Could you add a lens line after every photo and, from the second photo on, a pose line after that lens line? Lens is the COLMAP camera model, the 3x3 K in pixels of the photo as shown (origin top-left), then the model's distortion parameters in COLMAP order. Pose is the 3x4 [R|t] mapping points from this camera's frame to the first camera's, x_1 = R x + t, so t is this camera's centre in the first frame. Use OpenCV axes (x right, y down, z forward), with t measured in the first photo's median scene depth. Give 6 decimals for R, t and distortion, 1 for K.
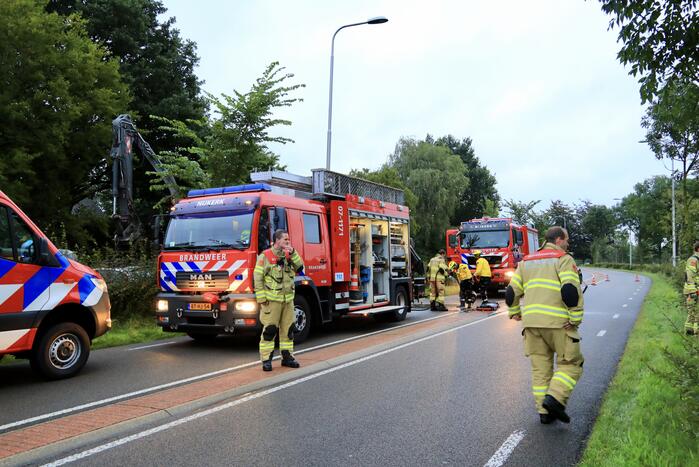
lens RADIAL K [[608.7, 0, 360.6], [0, 608.7, 217.0], [0, 0, 1]] dist [-0.008667, -0.014503]
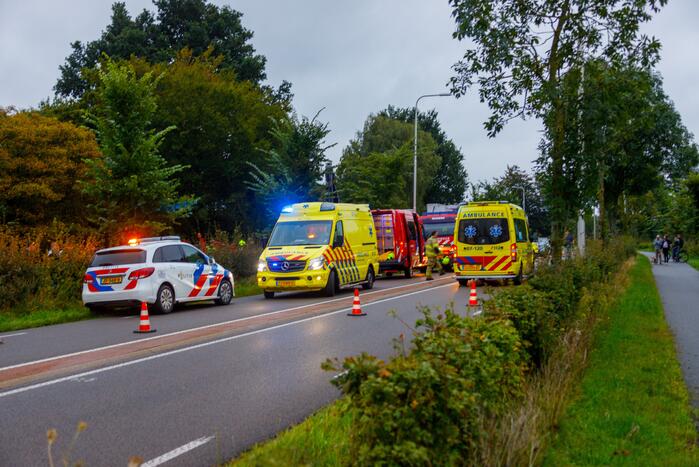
lens RADIAL K [[910.3, 0, 376.5], [0, 910.3, 235.3], [0, 0, 1]] dist [0.012713, -0.013427]
pose [[0.984019, -0.017465, 0.177203, -0.719729], [0.006311, 0.997974, 0.063315, -0.118934], [-0.177950, -0.061185, 0.982136, -1.671197]]
